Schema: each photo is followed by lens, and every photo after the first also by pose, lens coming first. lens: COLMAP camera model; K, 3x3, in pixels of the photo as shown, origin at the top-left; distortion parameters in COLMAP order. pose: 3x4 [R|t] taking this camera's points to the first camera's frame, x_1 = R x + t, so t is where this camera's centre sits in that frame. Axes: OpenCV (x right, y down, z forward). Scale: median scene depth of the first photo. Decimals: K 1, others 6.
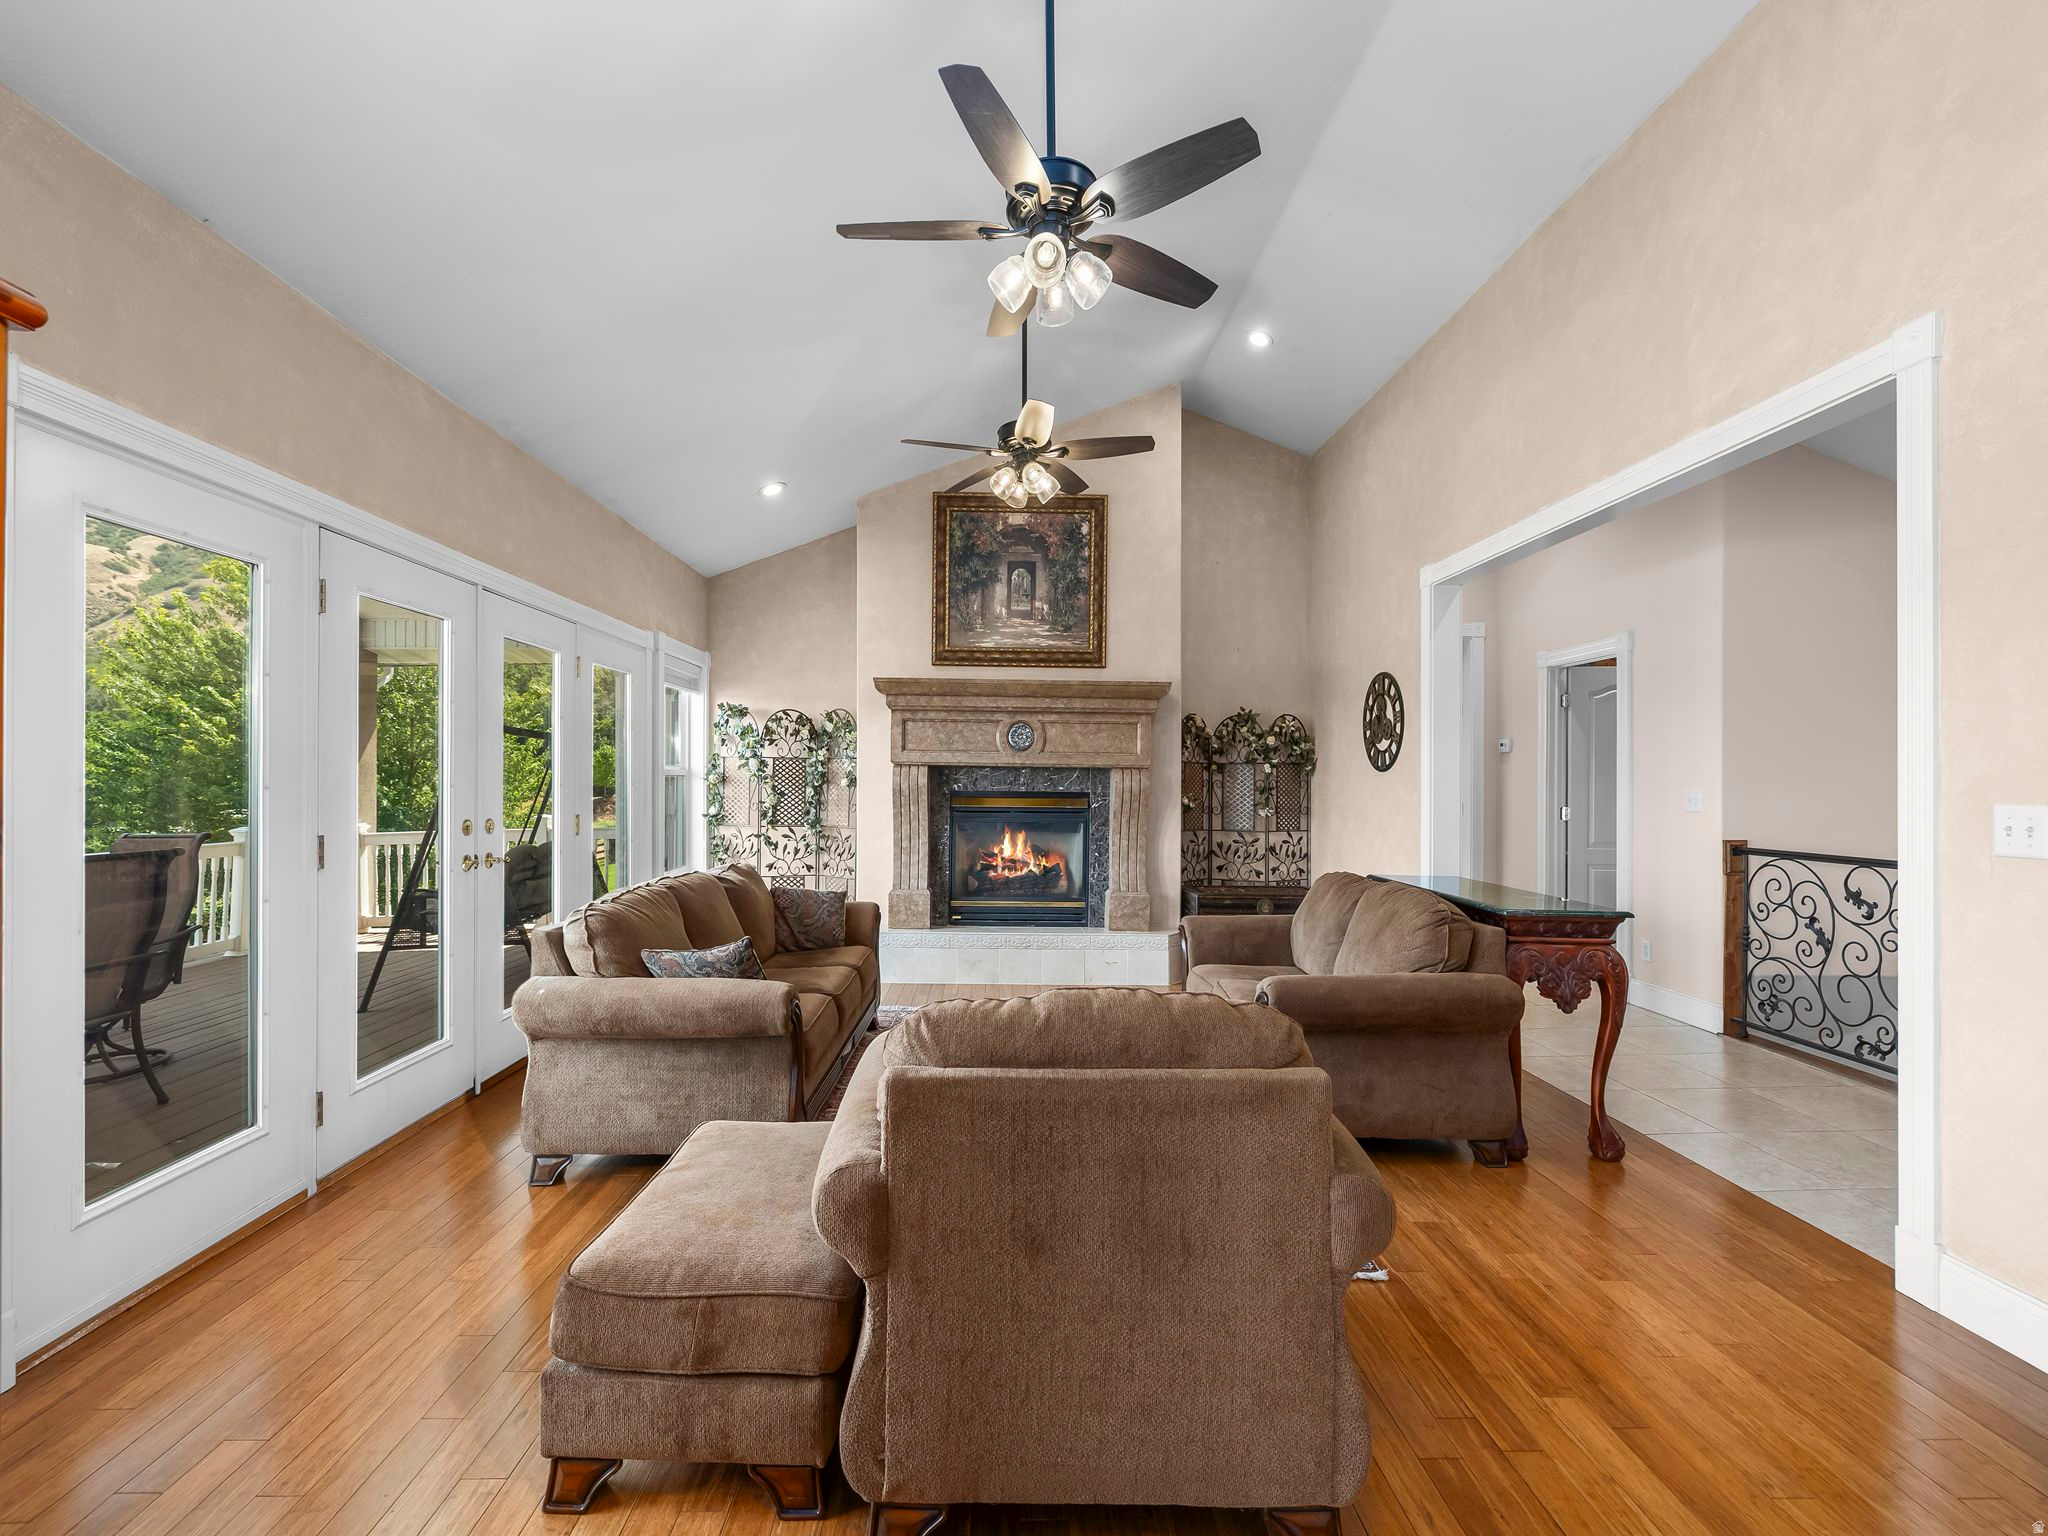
lens RADIAL K [[865.1, 0, 1014.6], [0, 865.1, 784.1], [0, 0, 1]] dist [-0.000200, -0.000092]
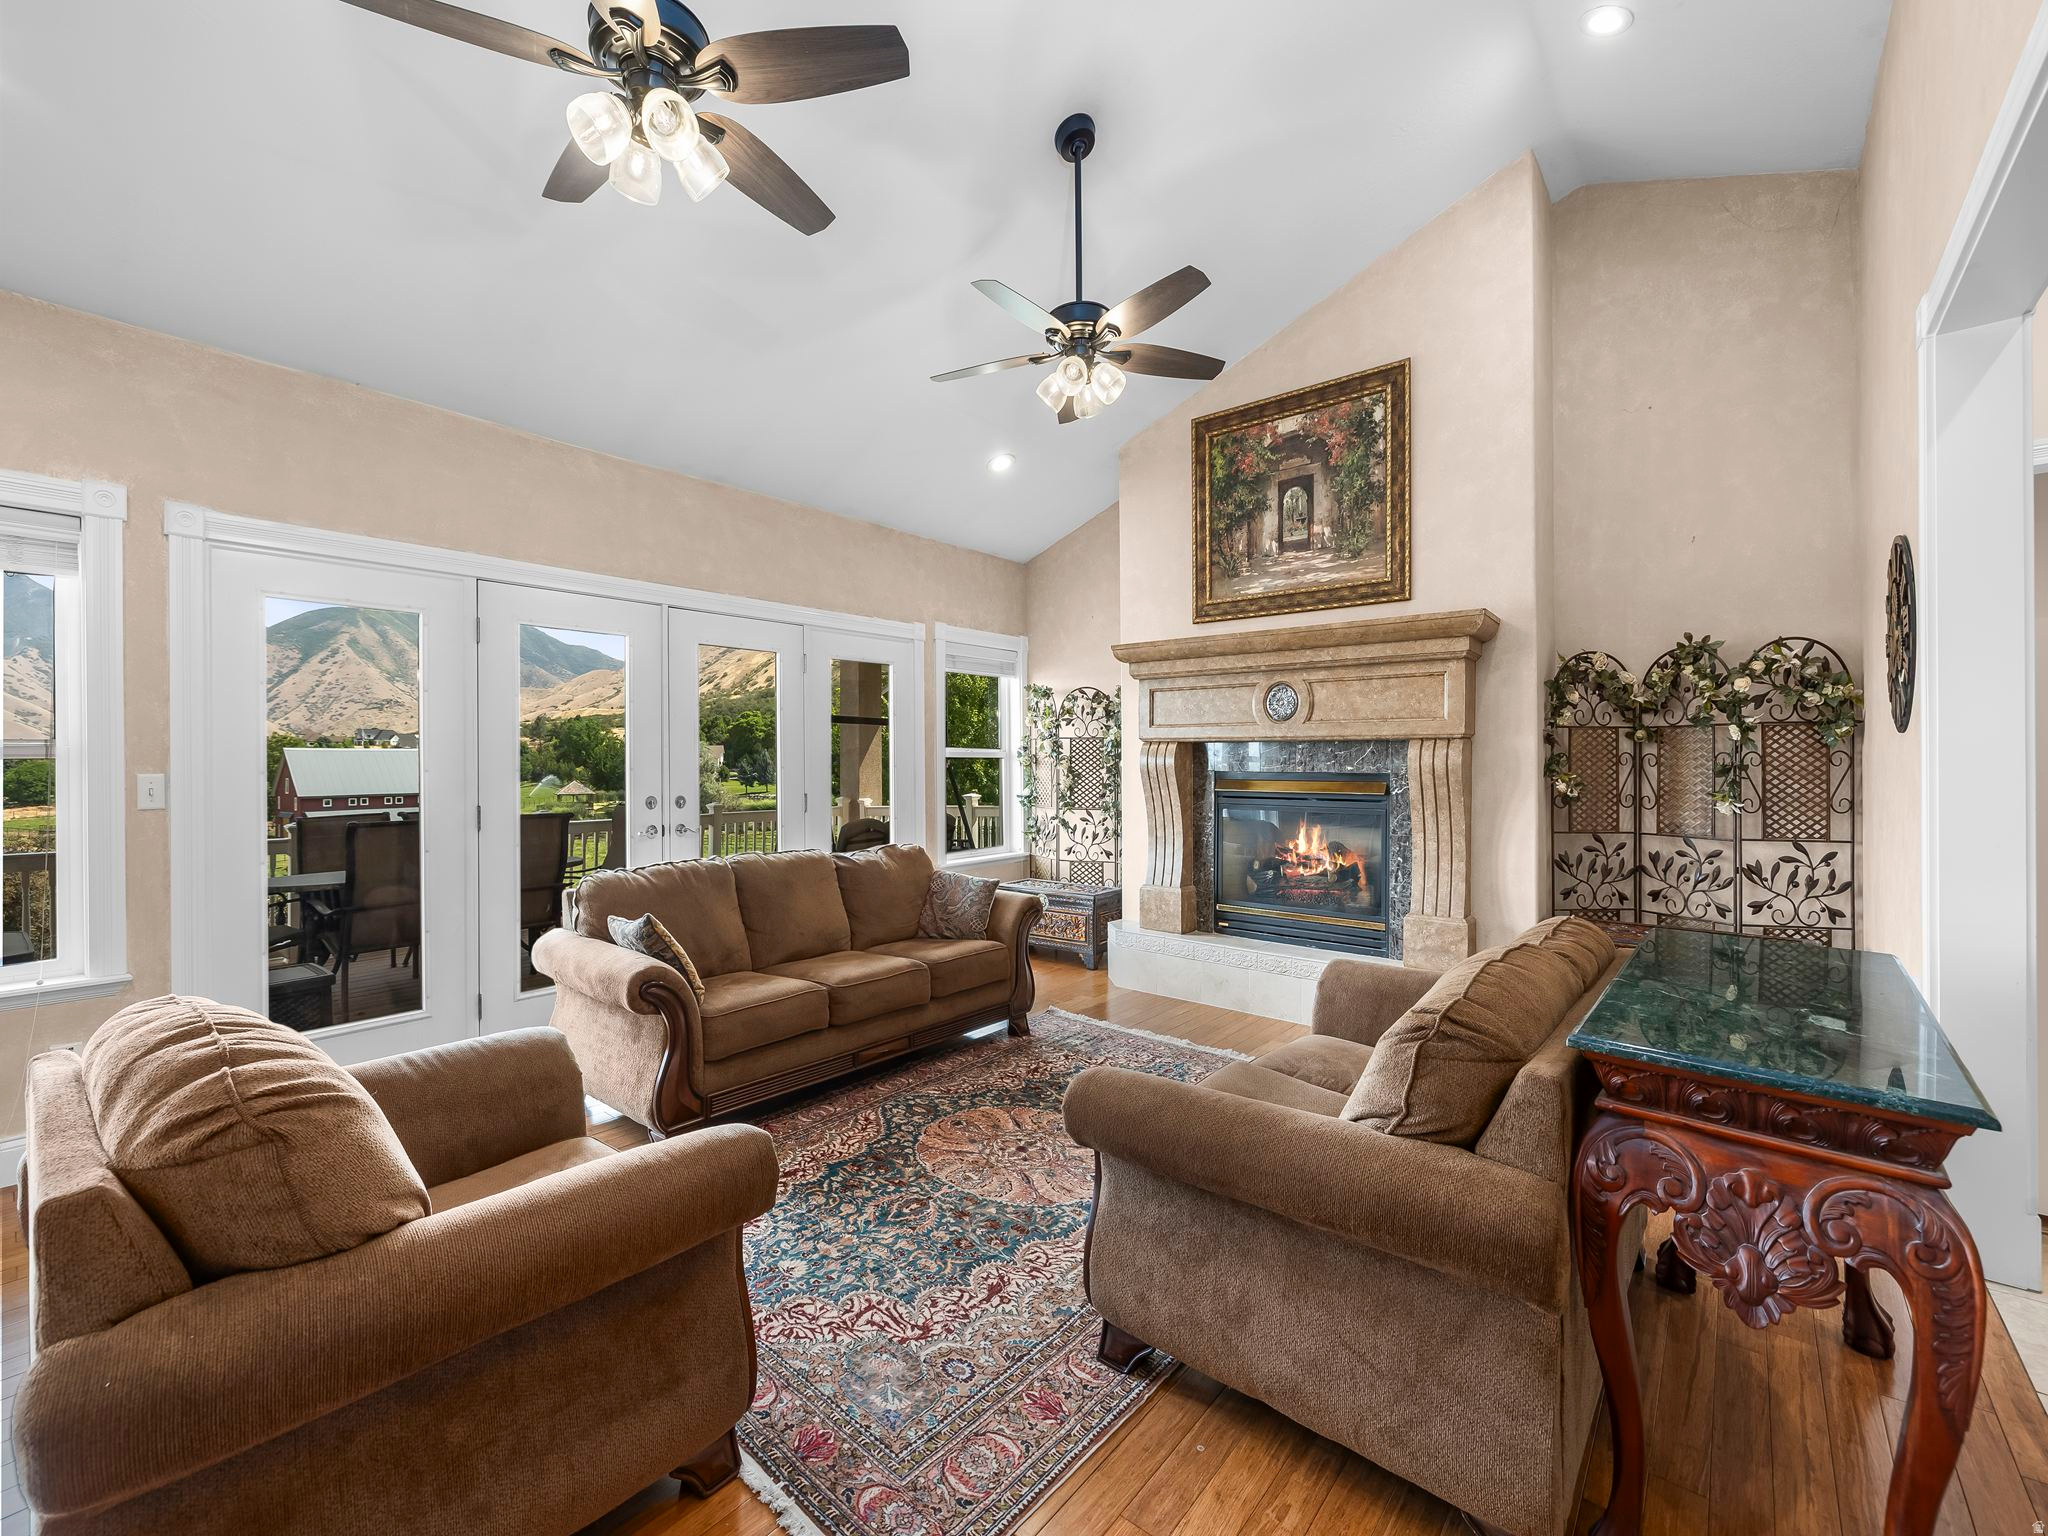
lens RADIAL K [[867.0, 0, 1009.8], [0, 867.0, 766.0], [0, 0, 1]] dist [0.000521, 0.000300]
pose [[0.747979, -0.006643, -0.663690, 0.332412], [0.006615, 0.999975, -0.002554, 0.002904], [0.663690, -0.002481, 0.748004, 0.242596]]
